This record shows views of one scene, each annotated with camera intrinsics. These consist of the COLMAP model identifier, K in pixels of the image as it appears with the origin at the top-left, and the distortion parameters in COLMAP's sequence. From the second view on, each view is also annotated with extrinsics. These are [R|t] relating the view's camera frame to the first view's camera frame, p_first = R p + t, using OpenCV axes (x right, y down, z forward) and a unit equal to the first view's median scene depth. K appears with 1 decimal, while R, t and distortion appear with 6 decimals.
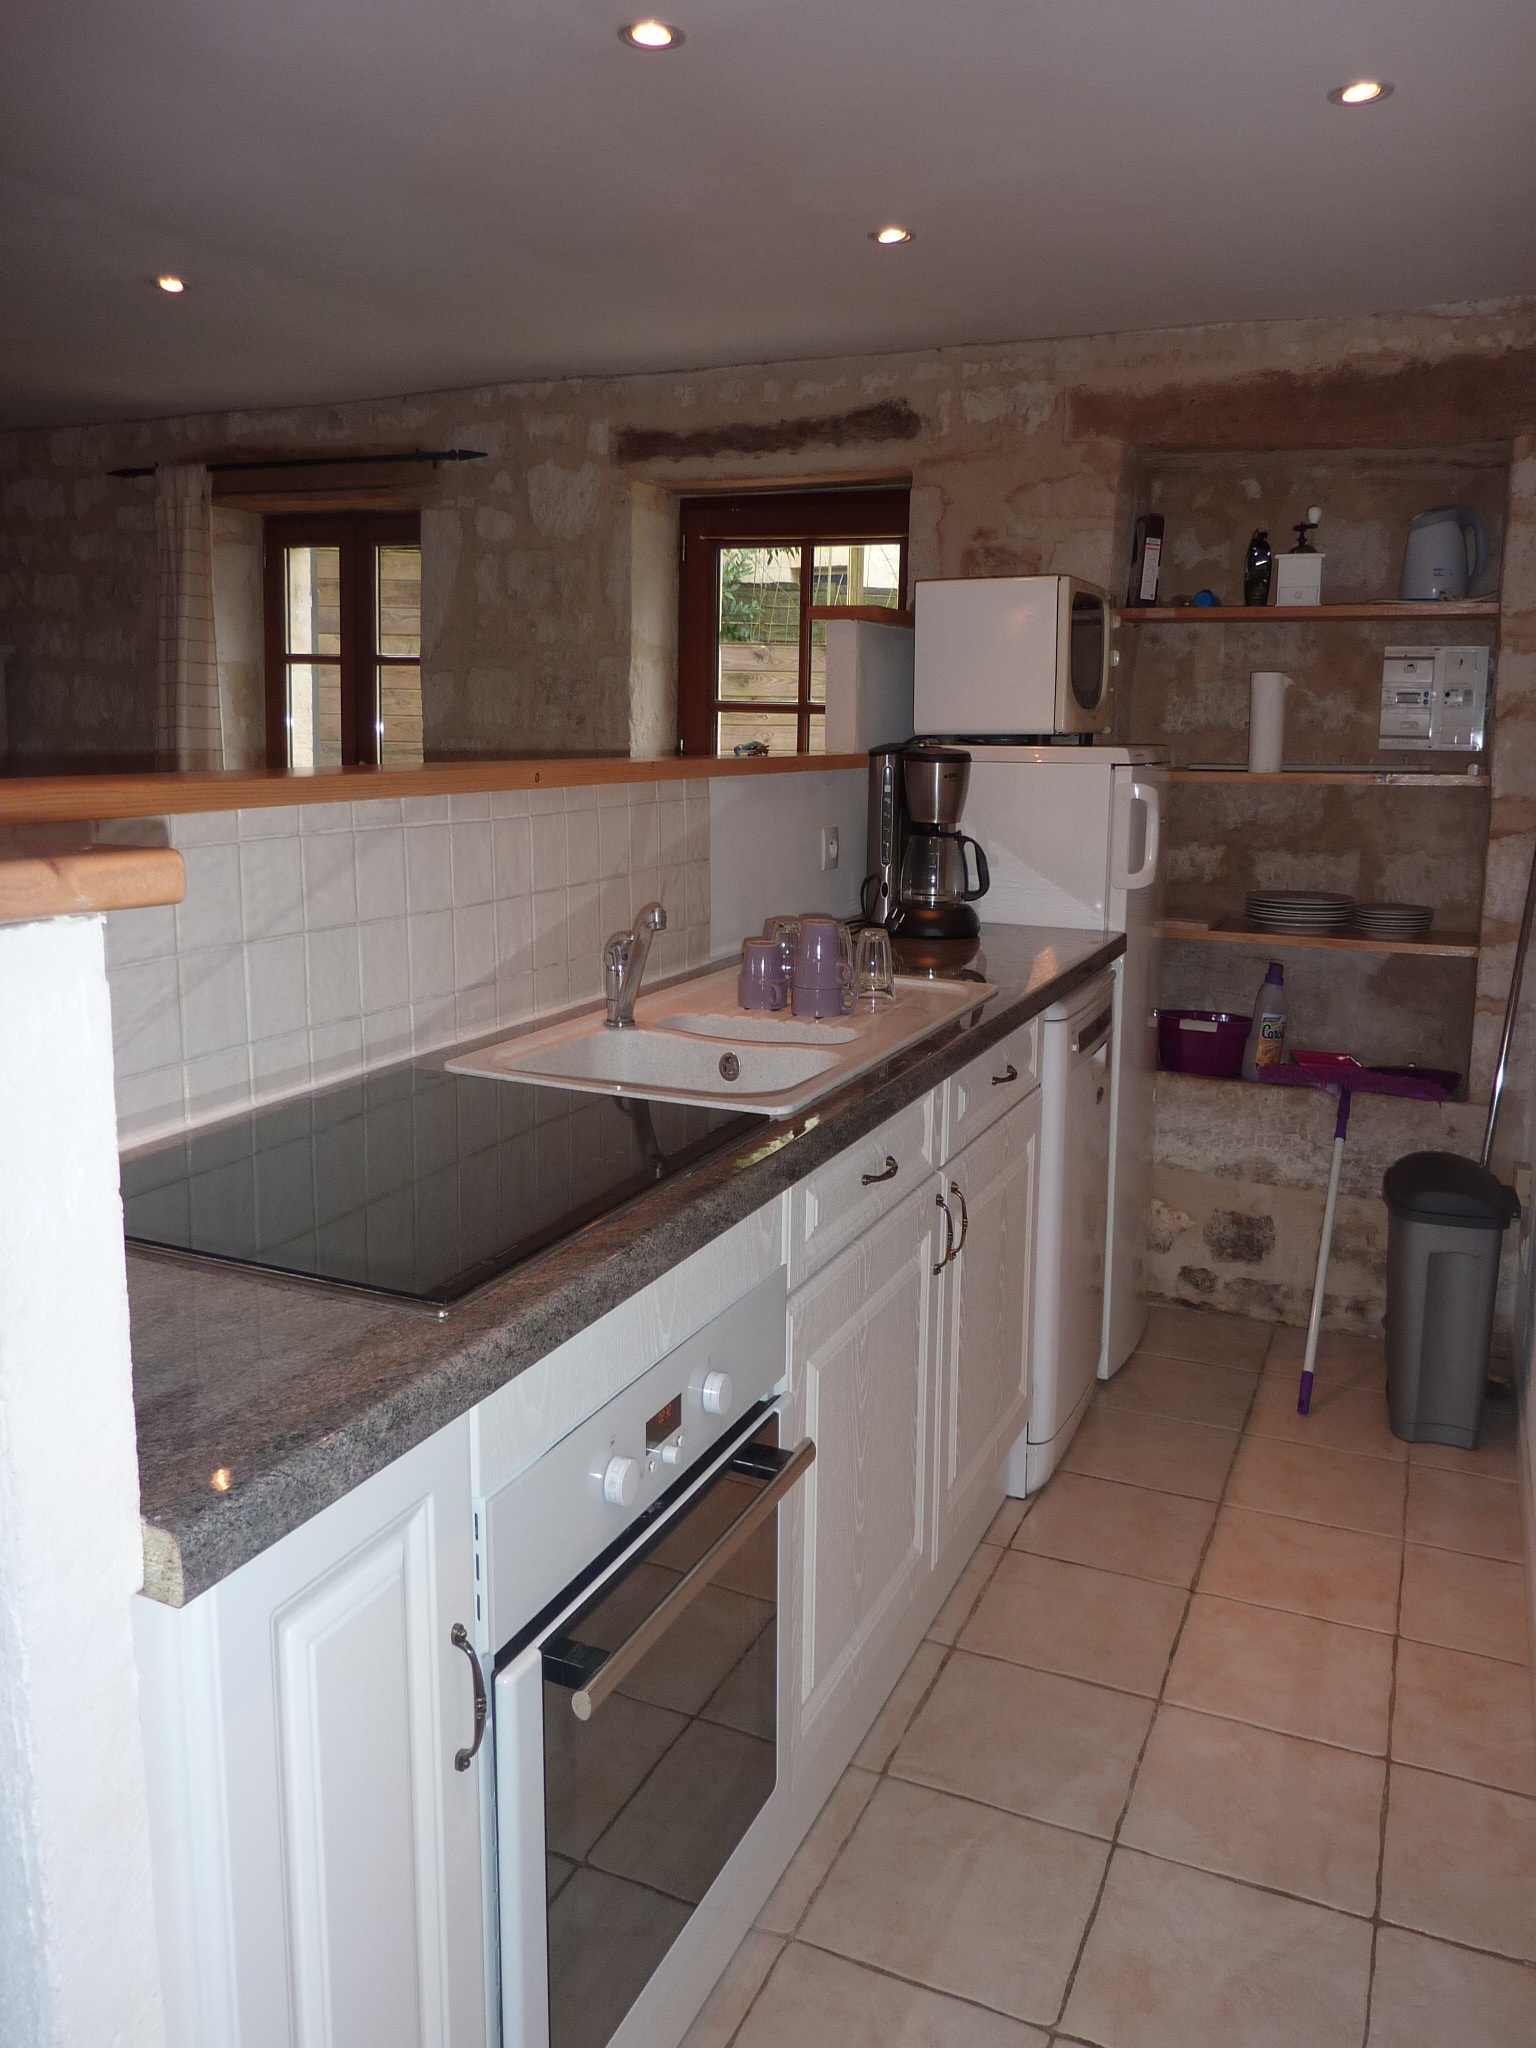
lens RADIAL K [[1536.4, 0, 760.8], [0, 1536.4, 1001.9], [0, 0, 1]] dist [-0.035349, -0.002019]
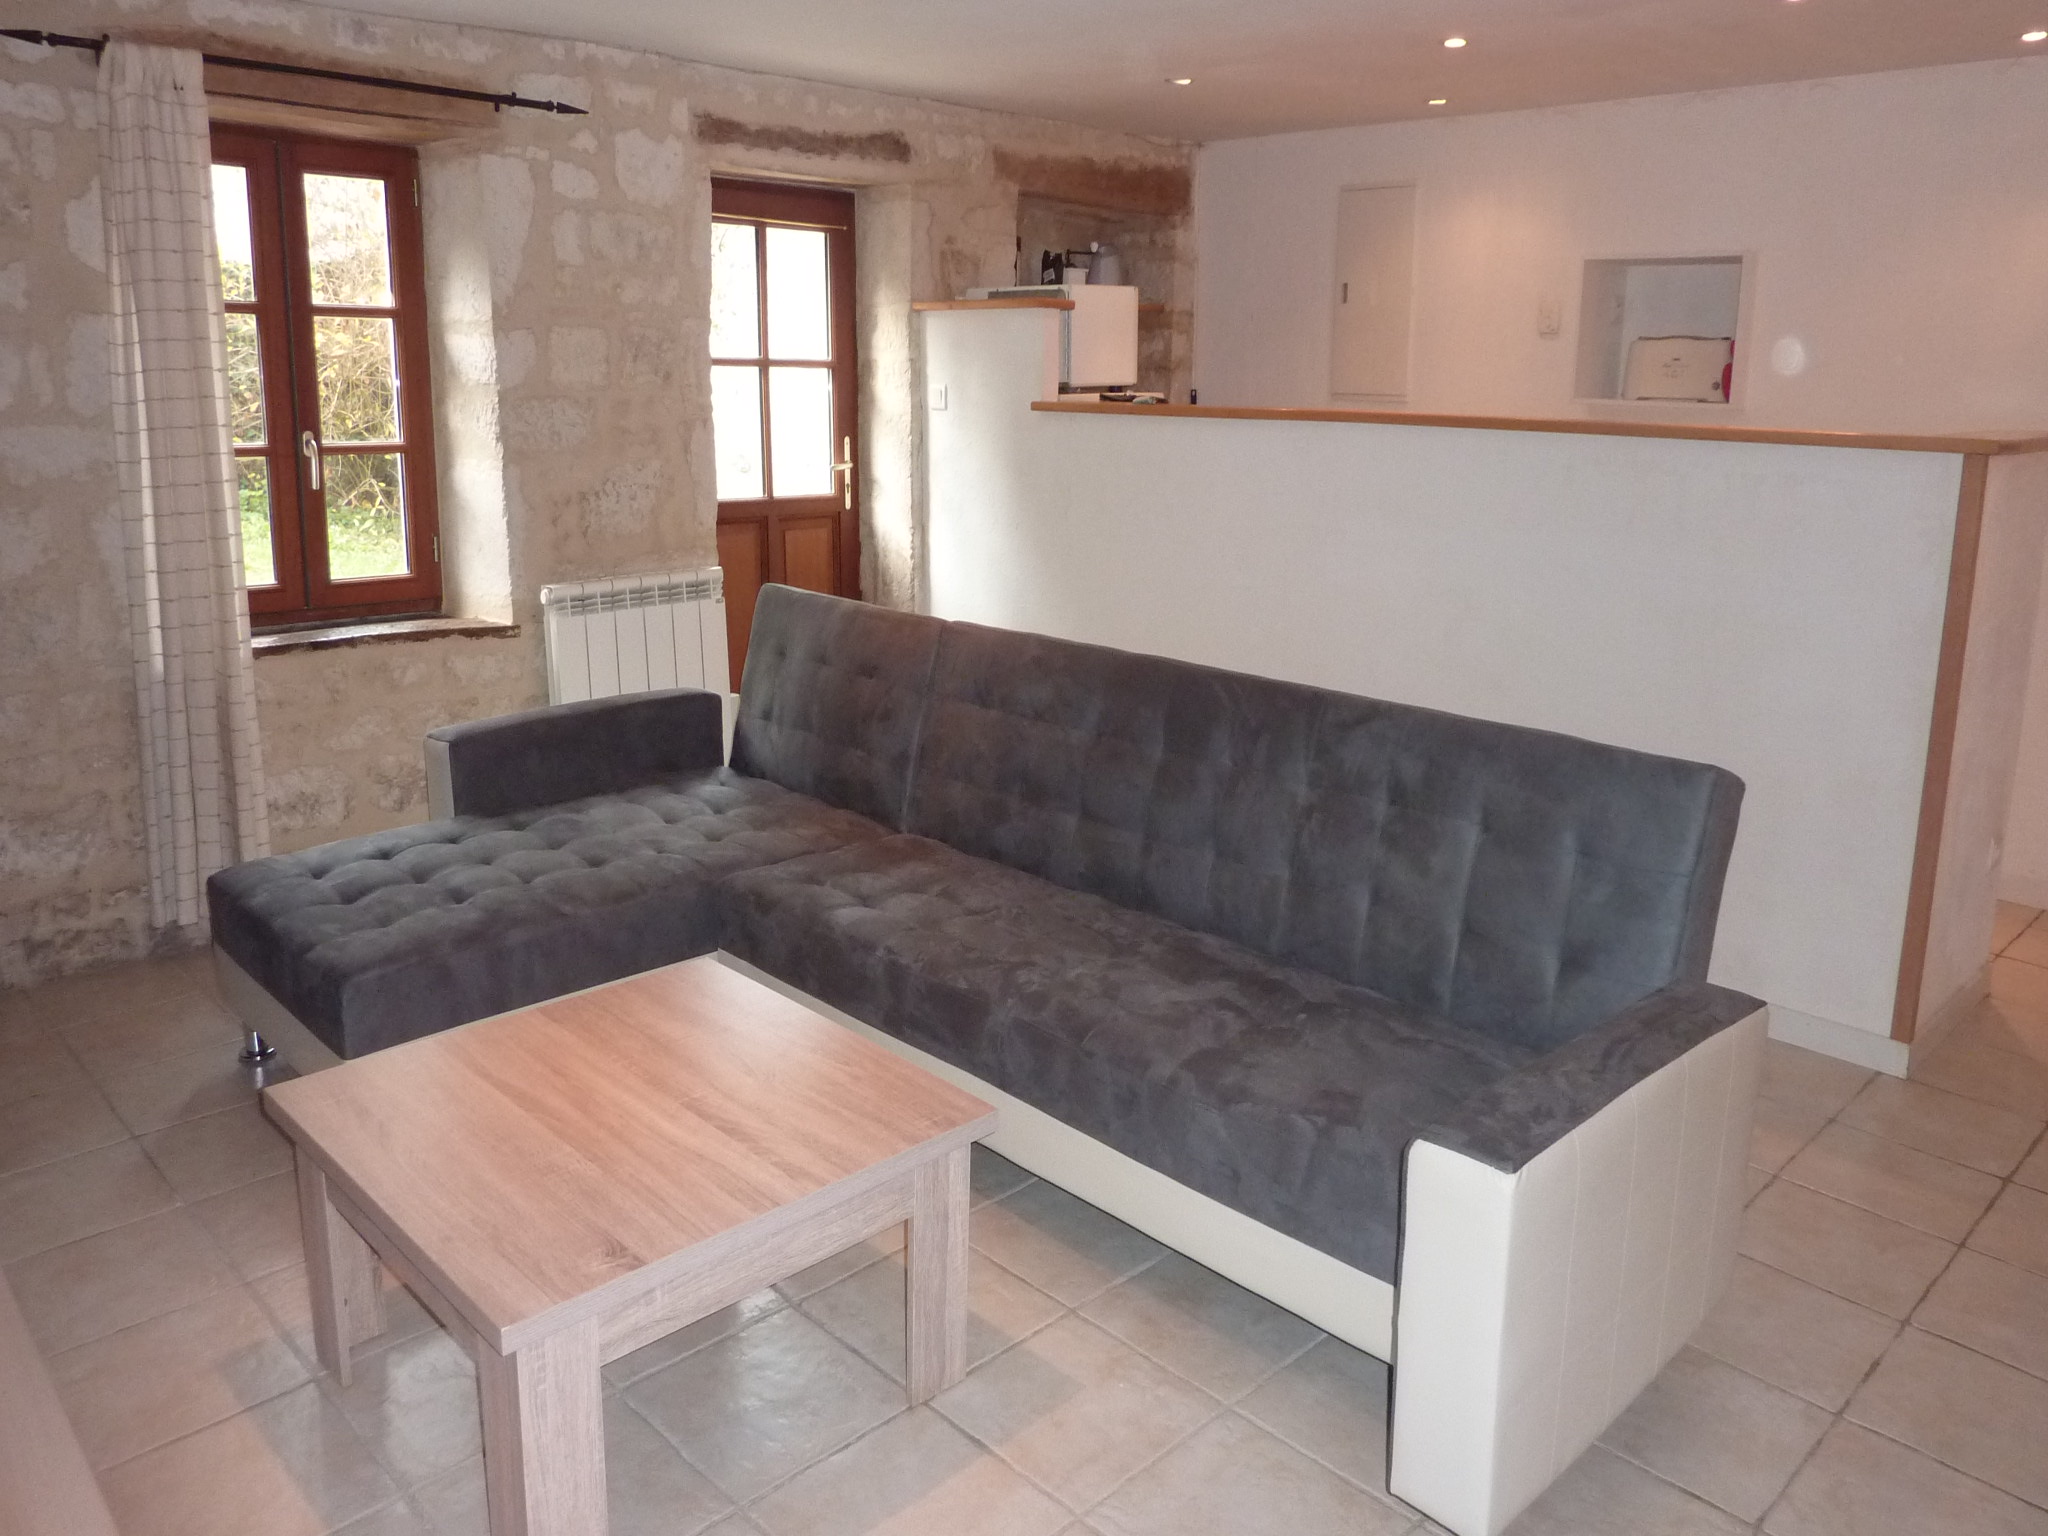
lens RADIAL K [[1536.4, 0, 1028.0], [0, 1536.4, 749.5], [0, 0, 1]] dist [-0.035349, -0.002019]
pose [[0.341486, -0.246602, 0.906959, -1.065901], [0.160652, 0.966080, 0.202189, -0.106275], [-0.926055, 0.076660, 0.369520, 0.382036]]
